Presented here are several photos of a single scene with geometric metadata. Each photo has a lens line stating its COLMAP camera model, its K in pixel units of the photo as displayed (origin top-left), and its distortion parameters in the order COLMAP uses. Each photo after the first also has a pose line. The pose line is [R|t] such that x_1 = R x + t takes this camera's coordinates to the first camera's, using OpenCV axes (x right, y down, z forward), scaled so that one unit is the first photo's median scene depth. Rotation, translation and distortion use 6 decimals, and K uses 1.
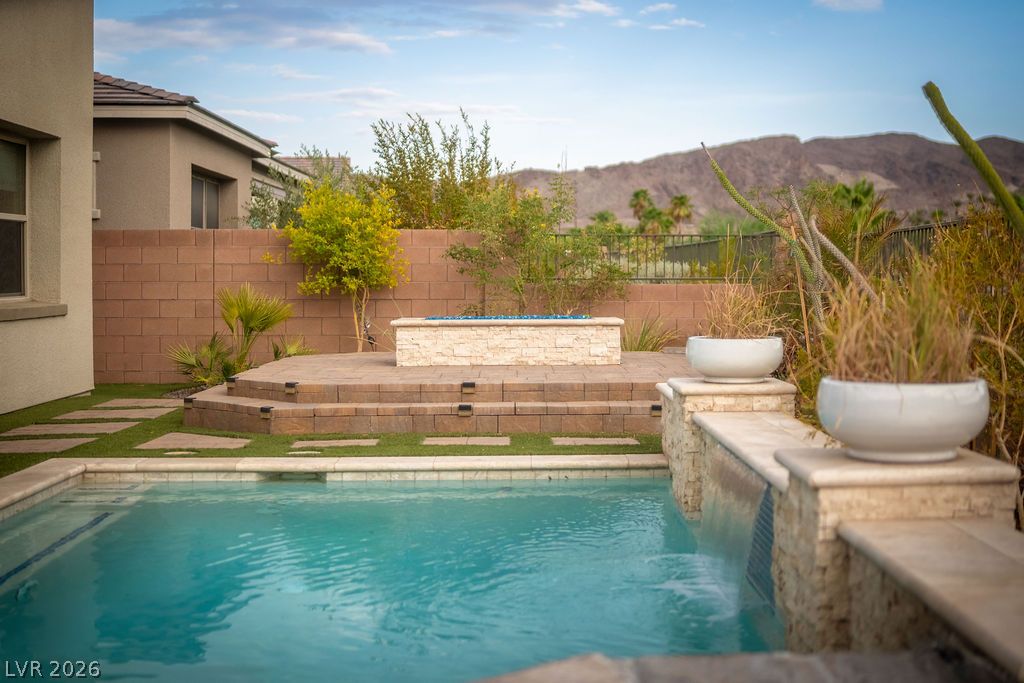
lens RADIAL K [[1379.5, 0, 647.3], [0, 1379.5, 340.3], [0, 0, 1]] dist [-0.097716, -0.010913]
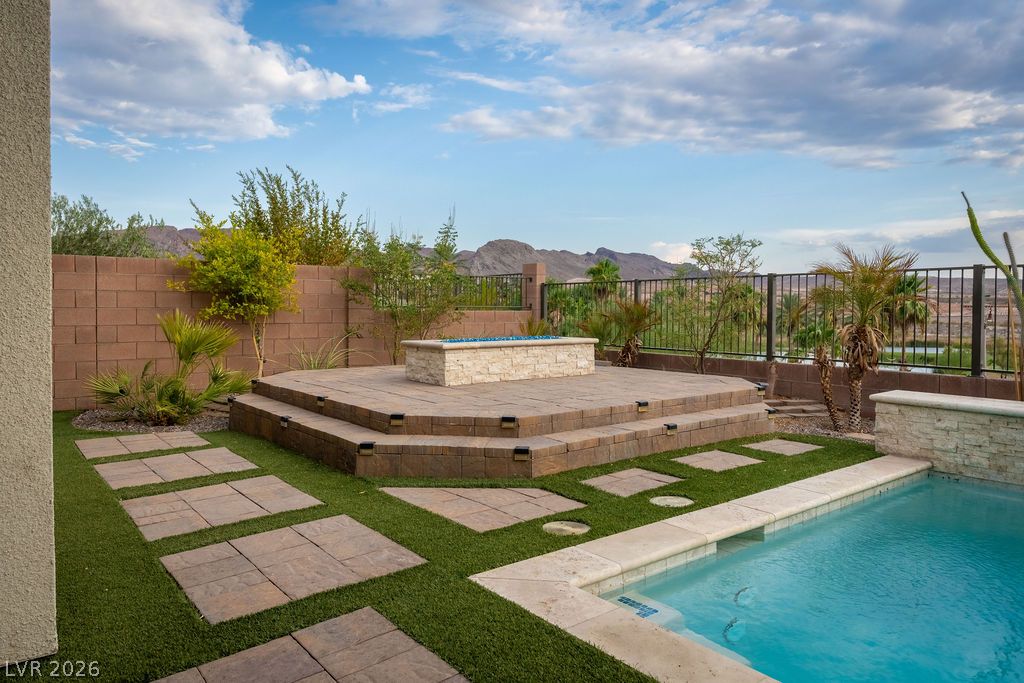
lens RADIAL K [[690.9, 0, 520.3], [0, 690.9, 321.7], [0, 0, 1]] dist [0.003748, 0.000733]
pose [[0.832485, -0.008414, 0.553984, -0.435852], [0.022107, 0.999593, -0.018039, -0.020957], [-0.553606, 0.027264, 0.832332, 0.512632]]
